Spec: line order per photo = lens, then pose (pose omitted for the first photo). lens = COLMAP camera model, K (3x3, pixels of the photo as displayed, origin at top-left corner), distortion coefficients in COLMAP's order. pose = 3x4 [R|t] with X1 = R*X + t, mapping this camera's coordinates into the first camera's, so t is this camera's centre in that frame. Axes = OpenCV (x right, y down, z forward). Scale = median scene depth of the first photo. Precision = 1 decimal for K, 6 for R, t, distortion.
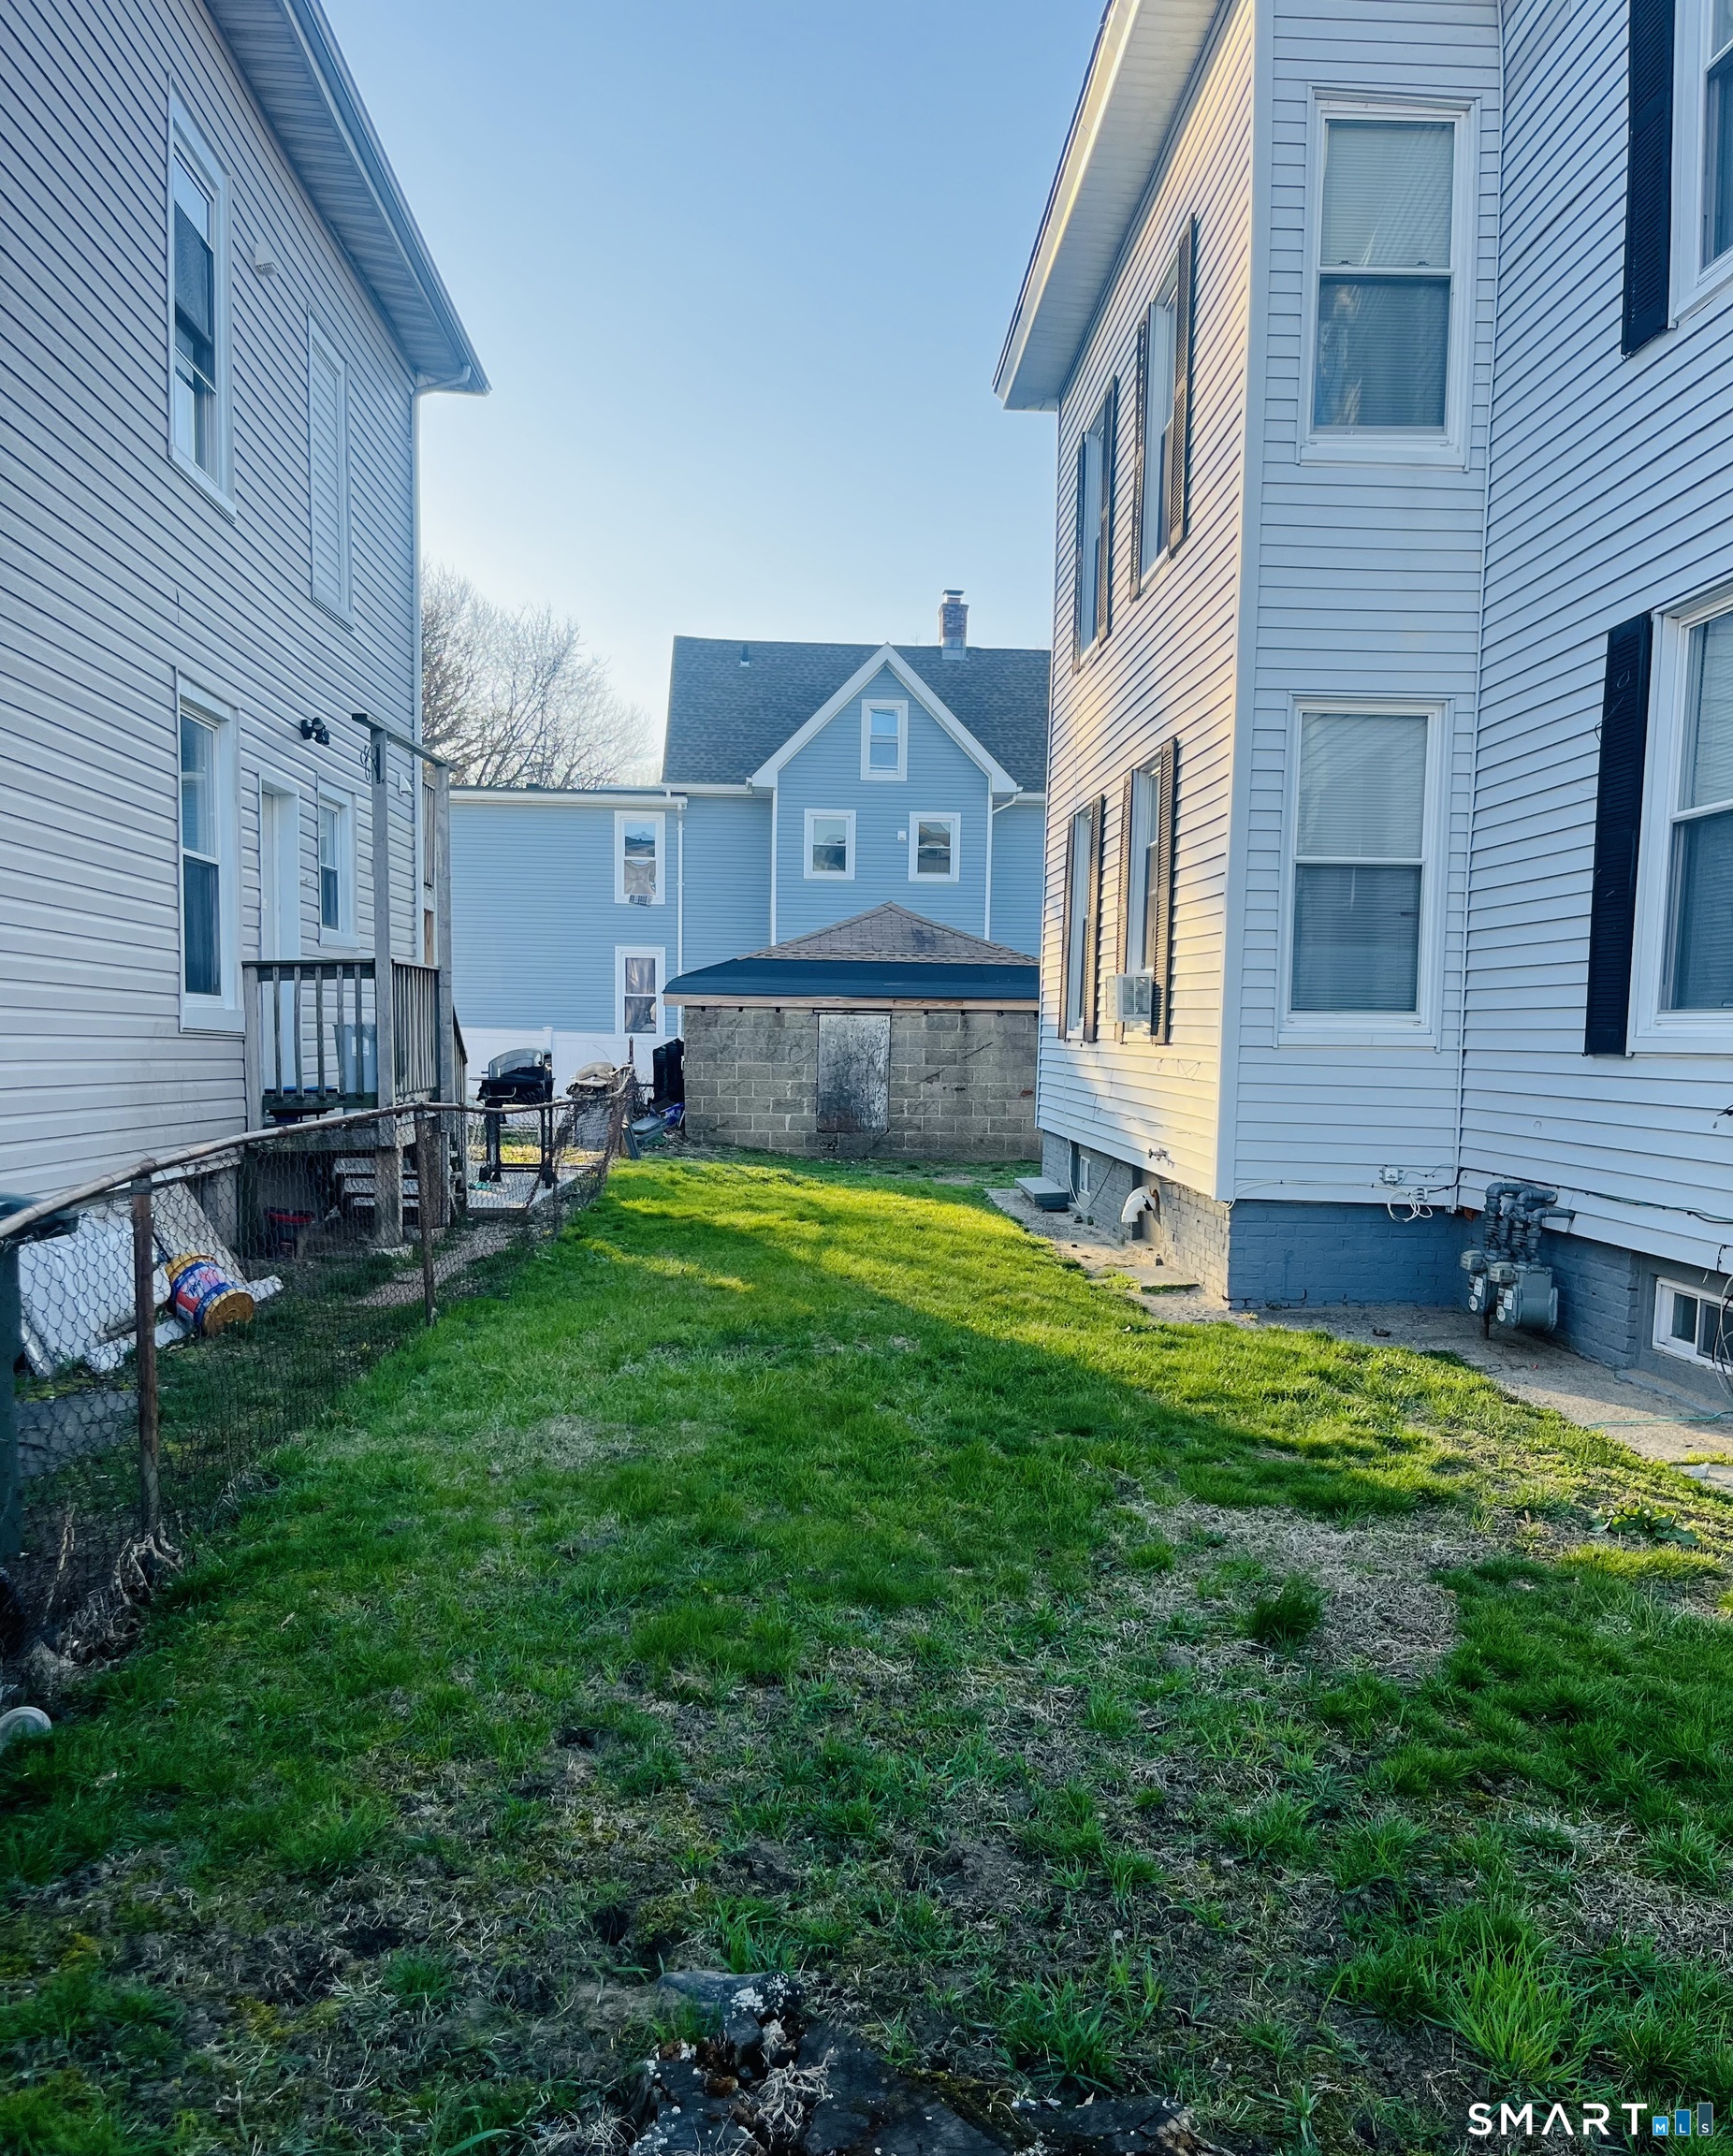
lens RADIAL K [[1739.5, 0, 856.3], [0, 1739.5, 1186.6], [0, 0, 1]] dist [0.025271, -0.033536]
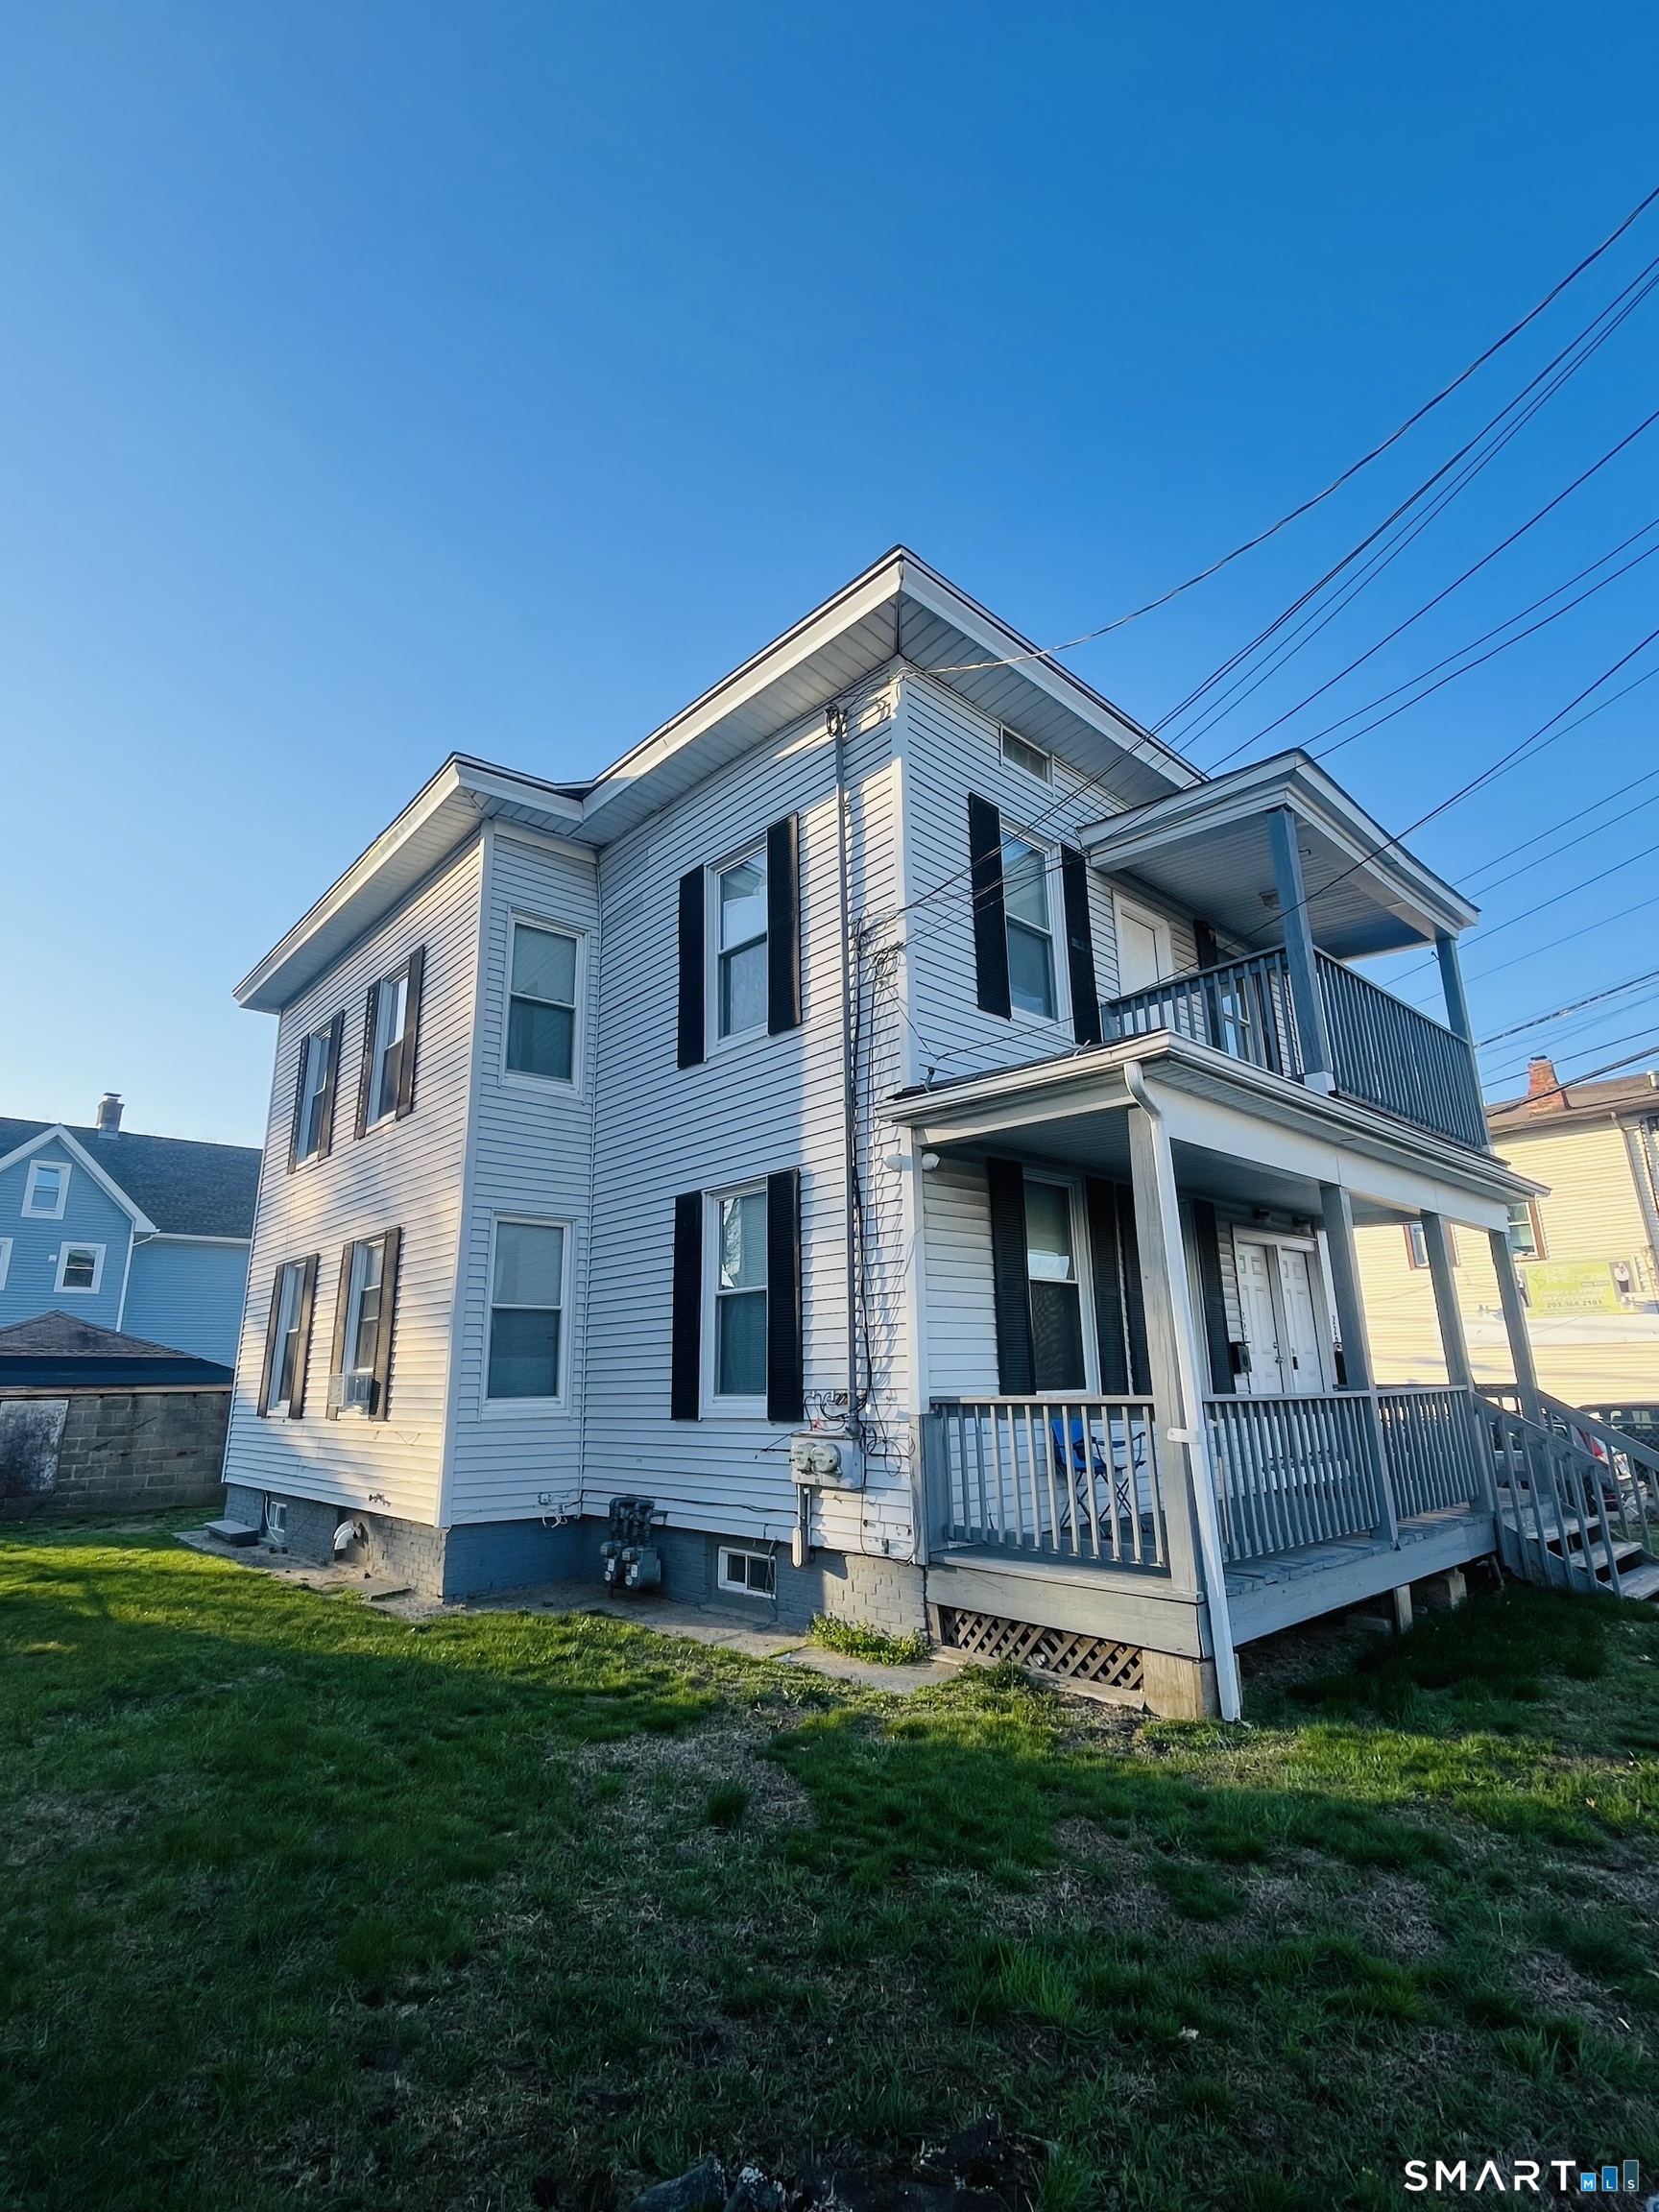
lens RADIAL K [[1045.8, 0, 829.1], [0, 1045.8, 1106.4], [0, 0, 1]] dist [-0.007681, 0.000612]
pose [[0.765731, 0.134449, 0.628952, -0.162363], [0.090381, 0.945709, -0.312196, -0.025533], [-0.636779, 0.295903, 0.712007, 0.015900]]
